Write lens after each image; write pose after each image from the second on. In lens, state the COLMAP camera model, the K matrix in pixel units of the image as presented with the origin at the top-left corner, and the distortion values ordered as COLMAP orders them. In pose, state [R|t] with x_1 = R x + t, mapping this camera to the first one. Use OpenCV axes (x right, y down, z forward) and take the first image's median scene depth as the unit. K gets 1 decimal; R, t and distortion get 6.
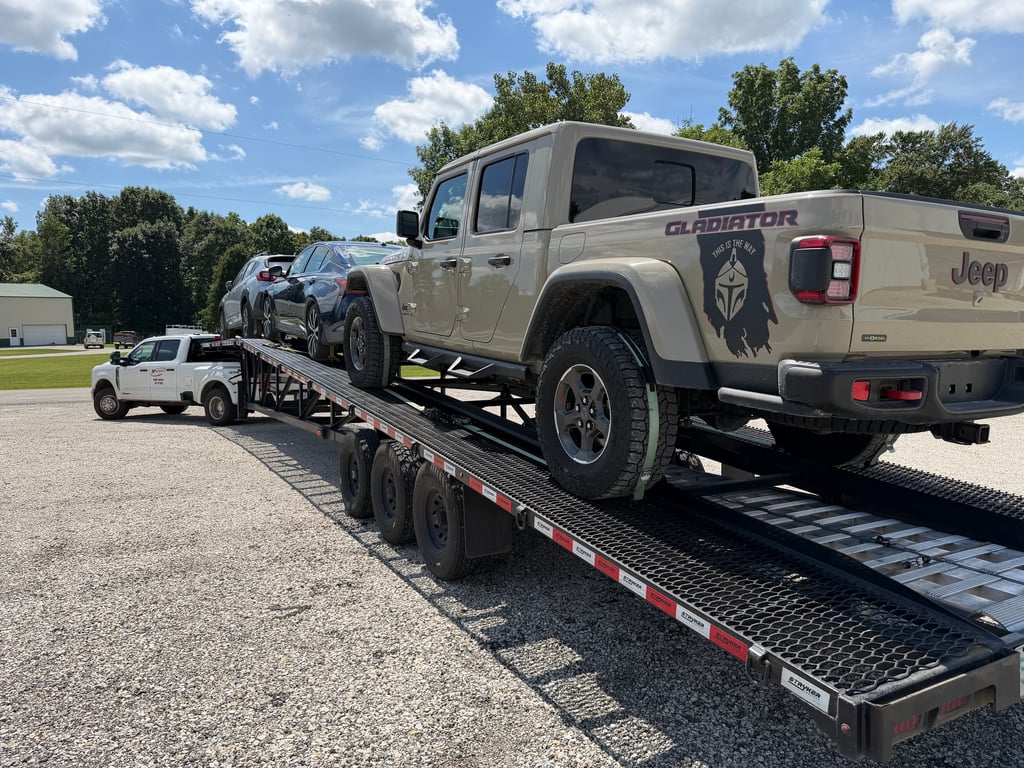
lens RADIAL K [[719.8, 0, 551.5], [0, 719.8, 391.3], [0, 0, 1]] dist [0.076220, -0.101572]
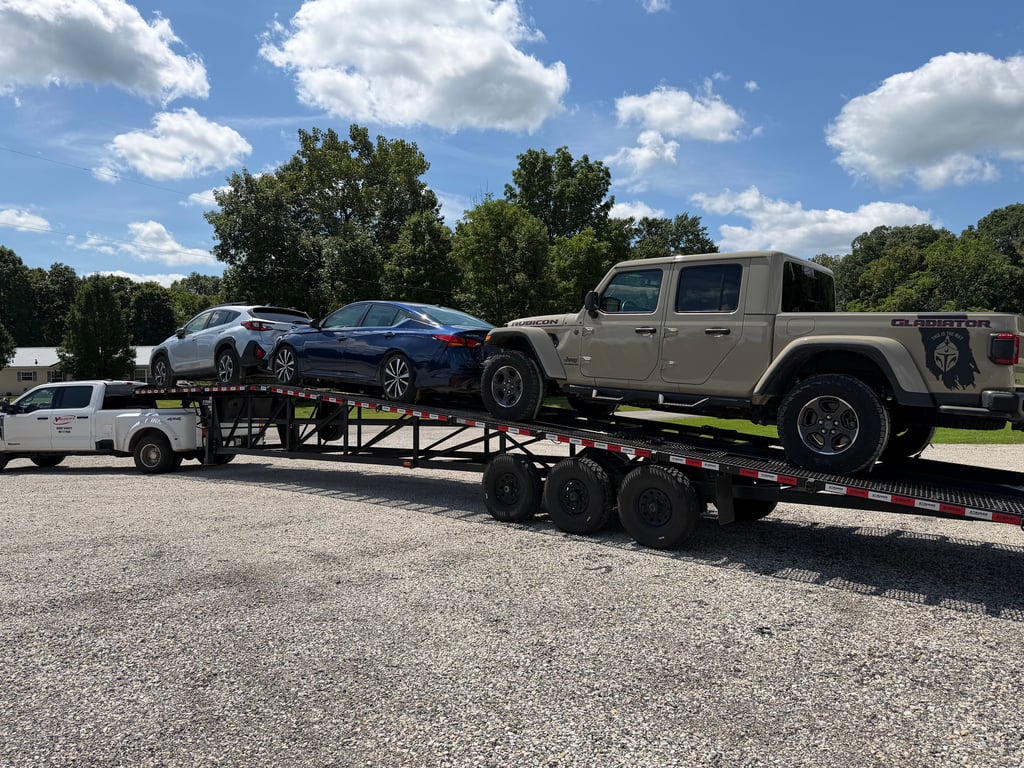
lens RADIAL K [[738.3, 0, 512.0], [0, 738.3, 384.0], [0, 0, 1]] dist [0.072493, -0.107998]
pose [[0.942013, 0.006933, 0.335504, -0.142177], [0.020417, 0.996750, -0.077923, 0.006496], [-0.334954, 0.080254, 0.938810, -0.047668]]
